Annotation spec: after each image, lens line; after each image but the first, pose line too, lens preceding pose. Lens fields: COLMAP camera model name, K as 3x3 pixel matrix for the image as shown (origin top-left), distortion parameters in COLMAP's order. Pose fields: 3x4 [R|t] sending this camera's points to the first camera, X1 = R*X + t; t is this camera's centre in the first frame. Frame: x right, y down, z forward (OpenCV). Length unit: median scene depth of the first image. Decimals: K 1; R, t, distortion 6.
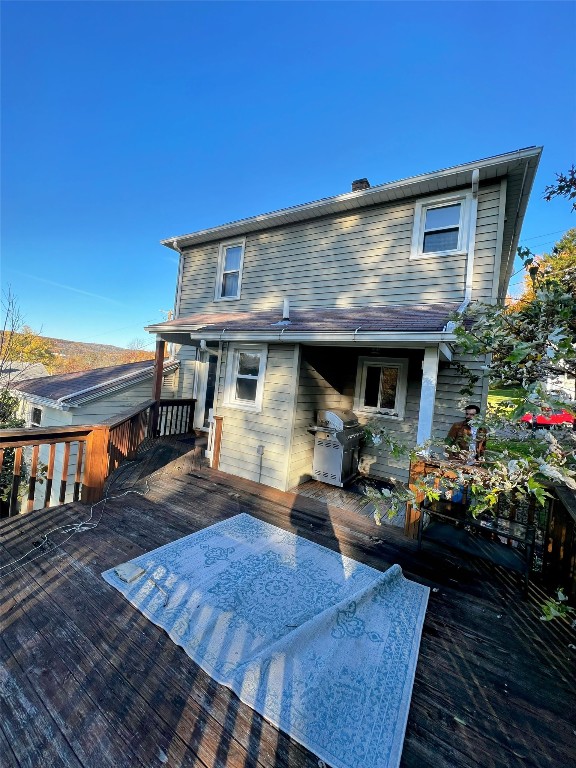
lens RADIAL K [[303.9, 0, 288.0], [0, 303.9, 384.0], [0, 0, 1]] dist [-0.000494, -0.000045]
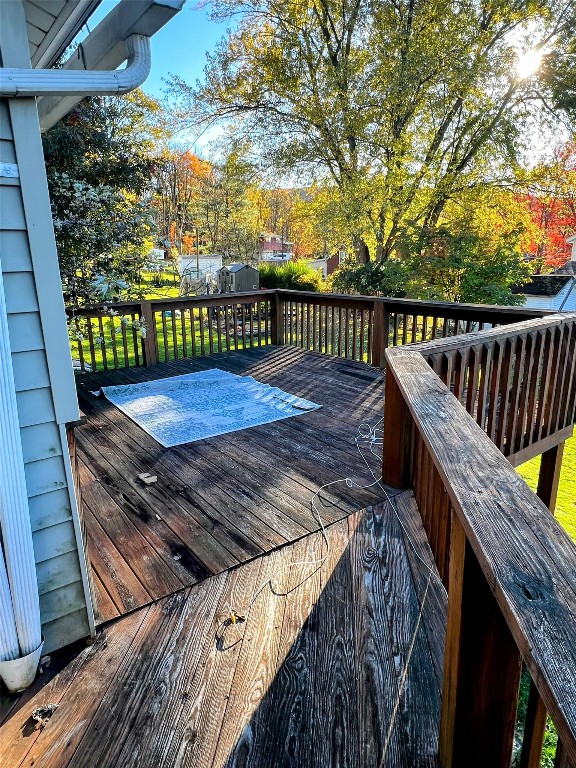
lens RADIAL K [[474.4, 0, 288.0], [0, 474.4, 384.0], [0, 0, 1]] dist [-0.002732, -0.000307]
pose [[-0.932435, -0.166593, 0.320642, -0.807690], [-0.067632, 0.952158, 0.298028, -0.039725], [-0.354952, 0.256206, -0.899093, 2.071546]]
